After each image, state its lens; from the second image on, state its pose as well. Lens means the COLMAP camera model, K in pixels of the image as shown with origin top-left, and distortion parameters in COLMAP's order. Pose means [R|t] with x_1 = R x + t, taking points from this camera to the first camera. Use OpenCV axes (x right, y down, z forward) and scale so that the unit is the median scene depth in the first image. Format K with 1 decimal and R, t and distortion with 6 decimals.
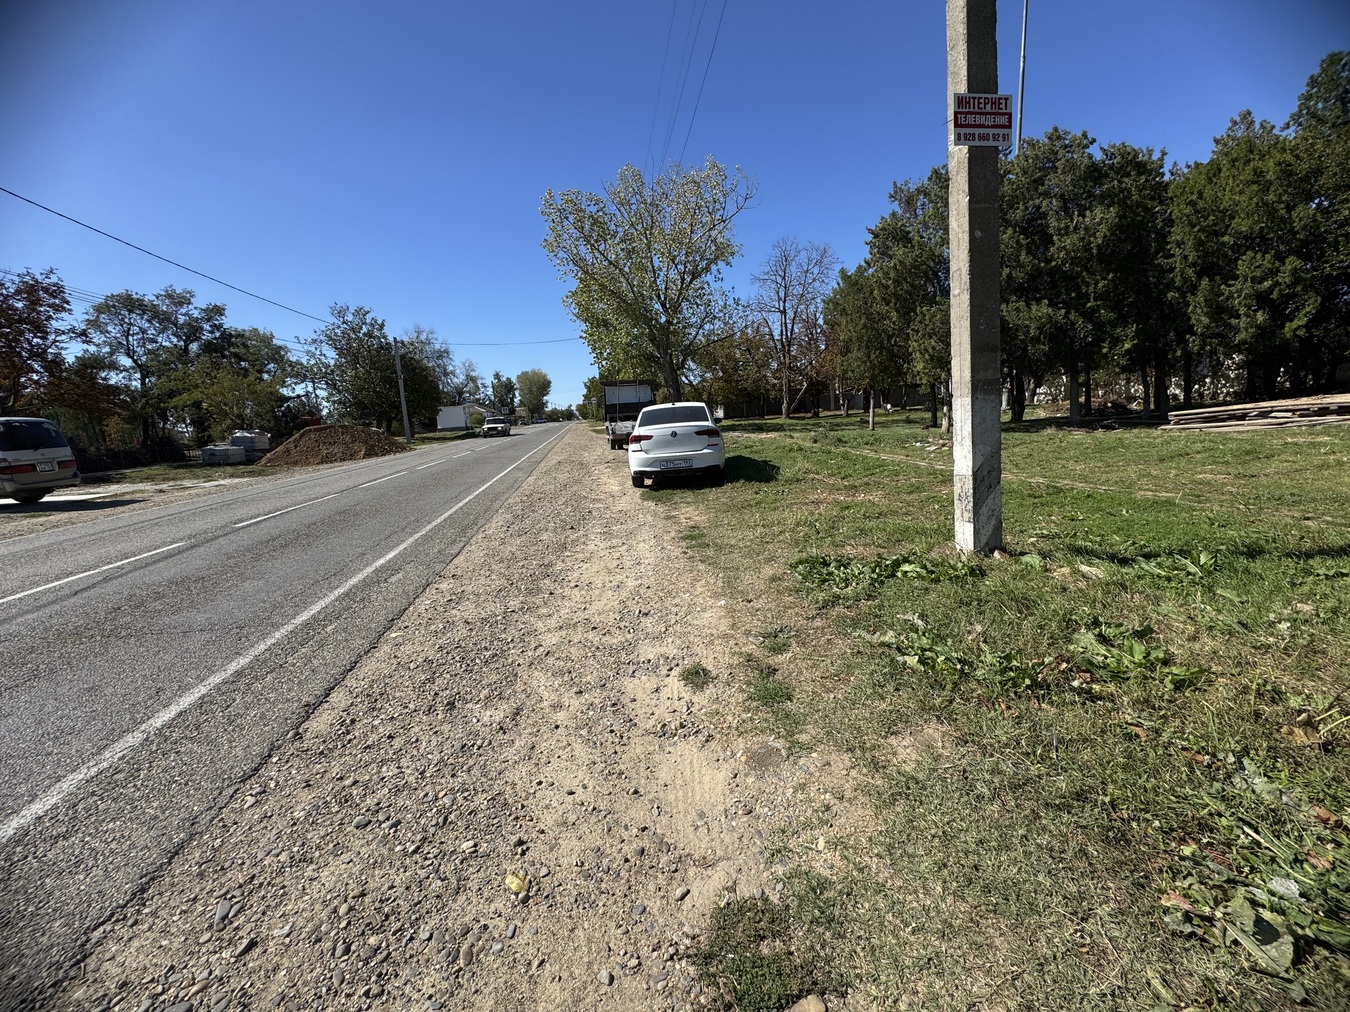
lens RADIAL K [[536.7, 0, 675.9], [0, 536.7, 503.5], [0, 0, 1]] dist [-0.001145, 0.000385]
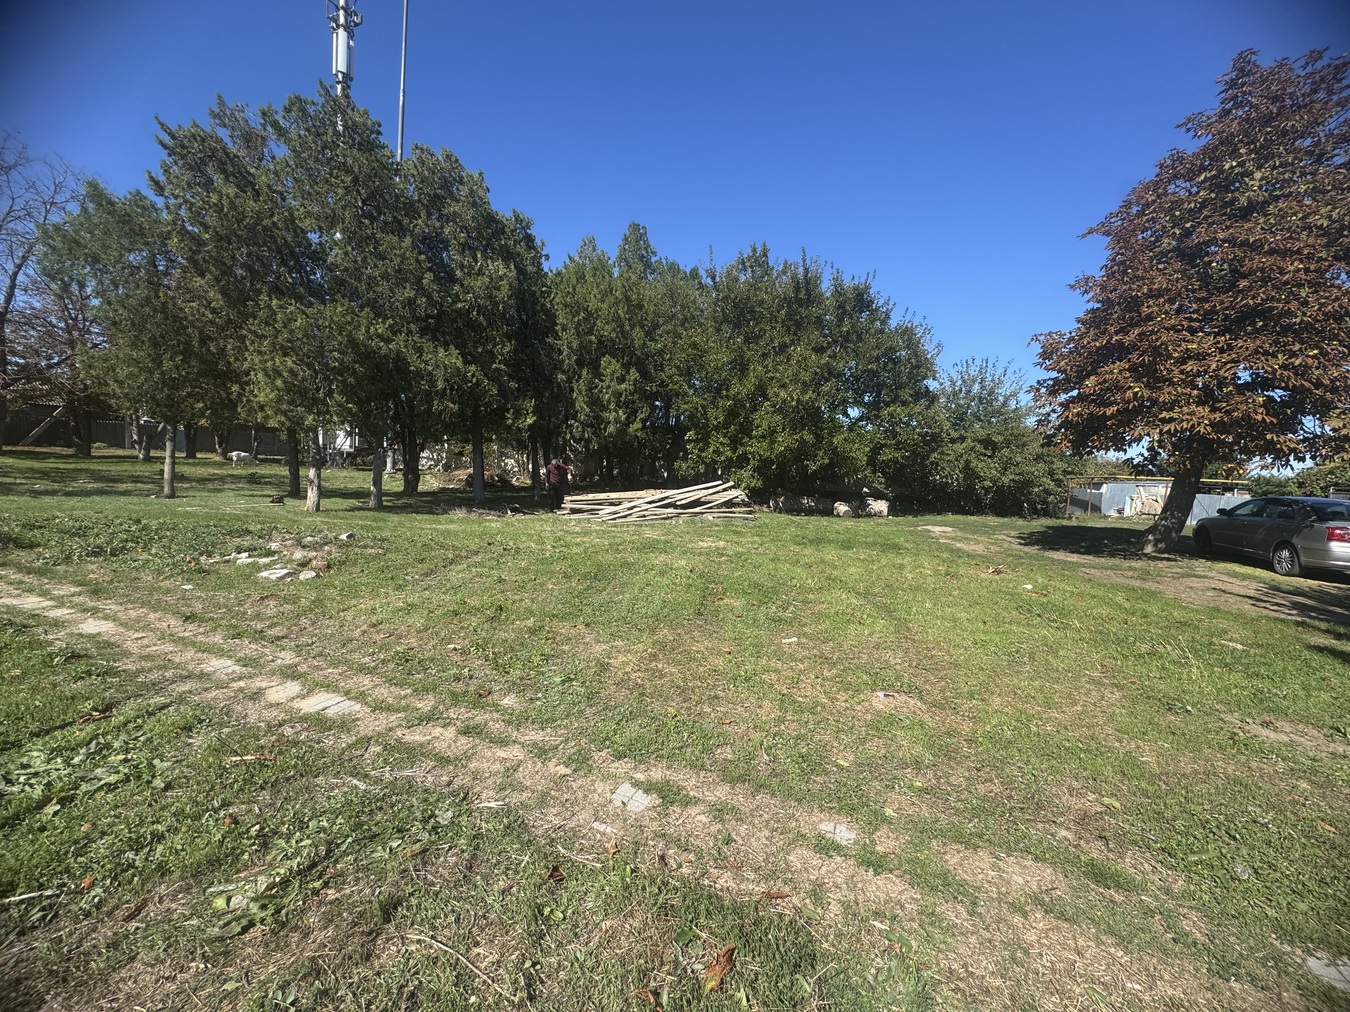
lens RADIAL K [[536.7, 0, 677.8], [0, 536.7, 502.7], [0, 0, 1]] dist [-0.001145, 0.000385]
pose [[0.492620, 0.032830, 0.869625, 0.194862], [0.056129, 0.996009, -0.069397, -0.084991], [-0.868432, 0.082998, 0.488812, 0.377335]]
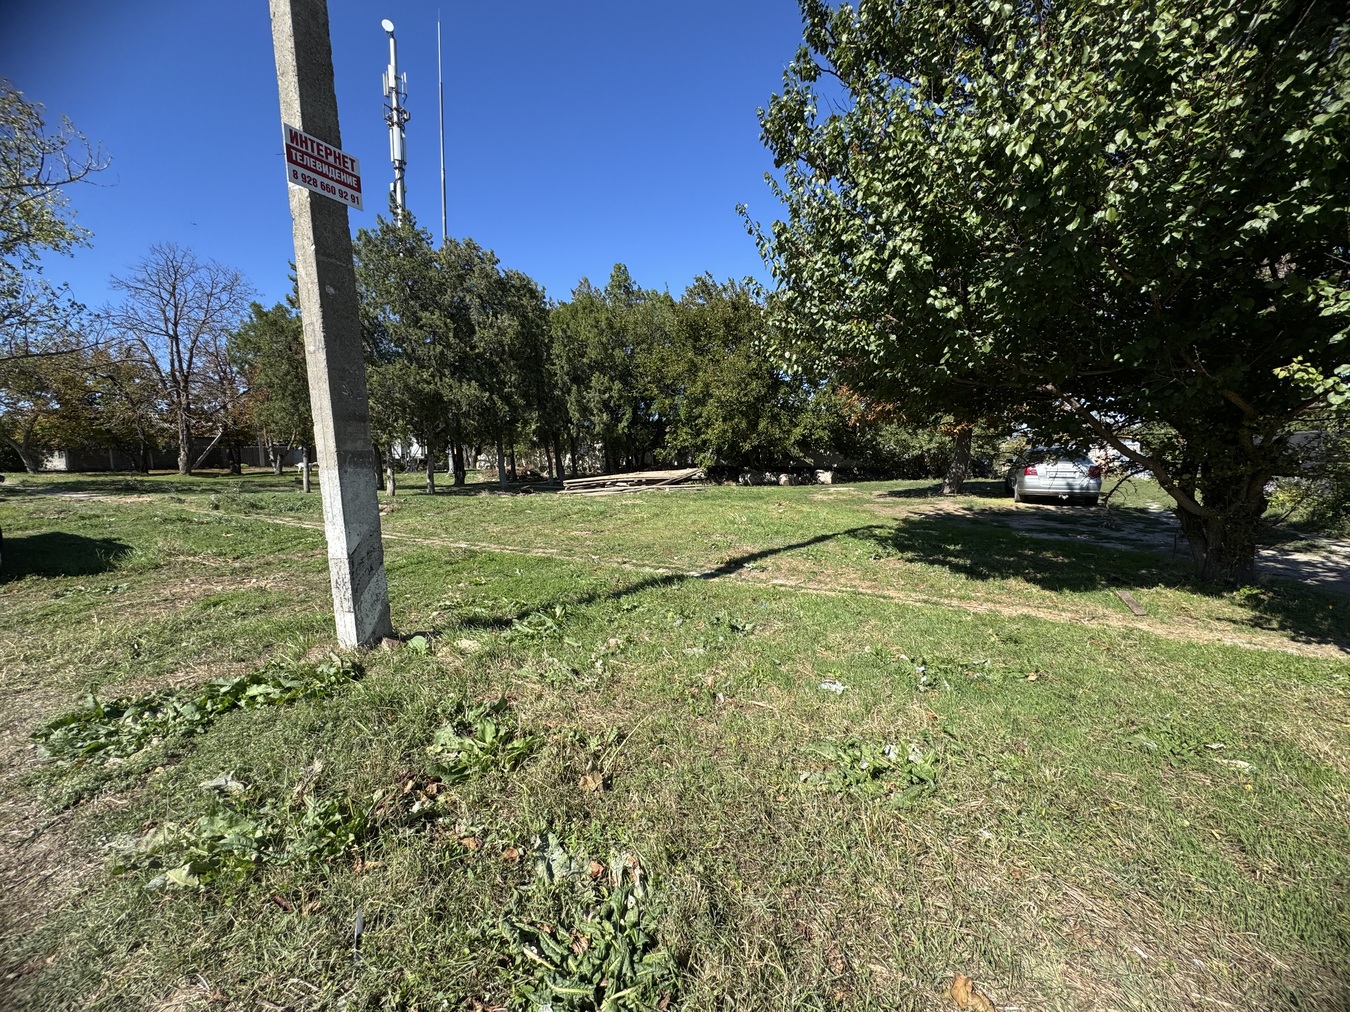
lens RADIAL K [[536.7, 0, 672.4], [0, 536.7, 503.0], [0, 0, 1]] dist [-0.001145, 0.000385]
pose [[0.603646, -0.009220, 0.797199, 0.038592], [0.098420, 0.993146, -0.063038, -0.007669], [-0.791154, 0.116514, 0.600416, 0.010914]]
